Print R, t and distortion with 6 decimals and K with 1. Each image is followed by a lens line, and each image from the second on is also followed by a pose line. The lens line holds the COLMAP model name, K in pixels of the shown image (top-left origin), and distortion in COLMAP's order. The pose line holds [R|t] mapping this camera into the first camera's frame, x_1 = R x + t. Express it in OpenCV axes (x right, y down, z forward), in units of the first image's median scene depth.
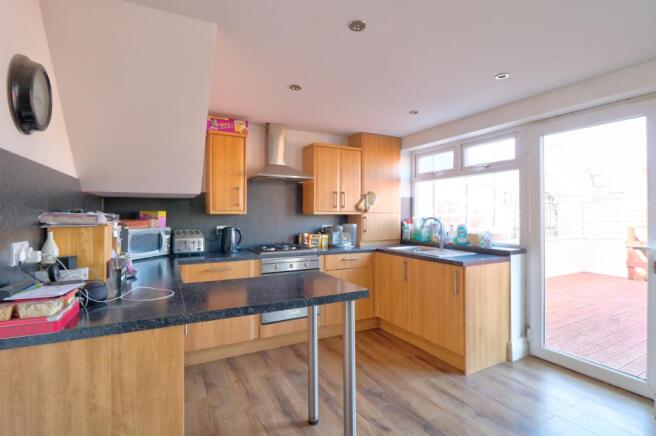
lens RADIAL K [[329.1, 0, 336.7], [0, 329.1, 214.7], [0, 0, 1]] dist [-0.000496, -0.000842]
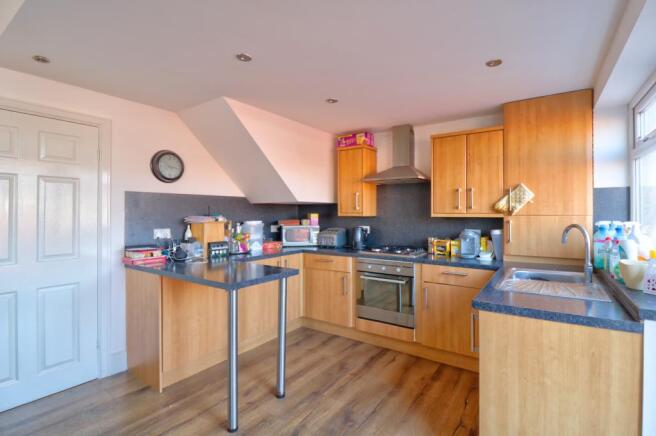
lens RADIAL K [[321.5, 0, 327.3], [0, 321.5, 212.9], [0, 0, 1]] dist [-0.017039, -0.001188]
pose [[0.431462, -0.001536, -0.902130, 0.648062], [0.001850, 0.999998, -0.000818, -0.012516], [0.902129, -0.001316, 0.431464, 0.416749]]
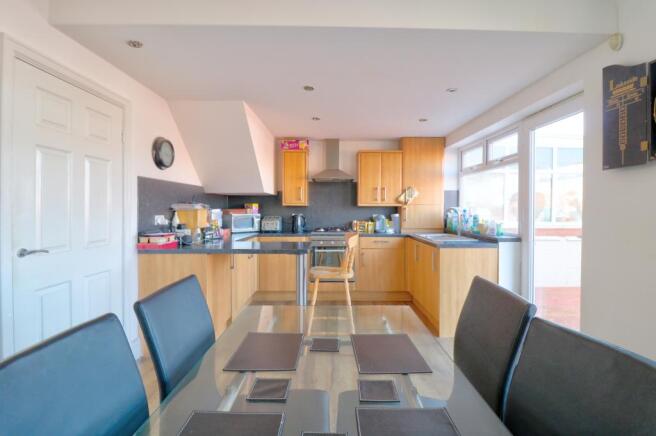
lens RADIAL K [[329.1, 0, 336.7], [0, 329.1, 214.7], [0, 0, 1]] dist [-0.000496, -0.000842]
pose [[0.881121, 0.011340, -0.472755, 0.517726], [-0.002696, 0.999817, 0.018958, 0.010280], [0.472883, -0.015430, 0.880990, -0.202266]]
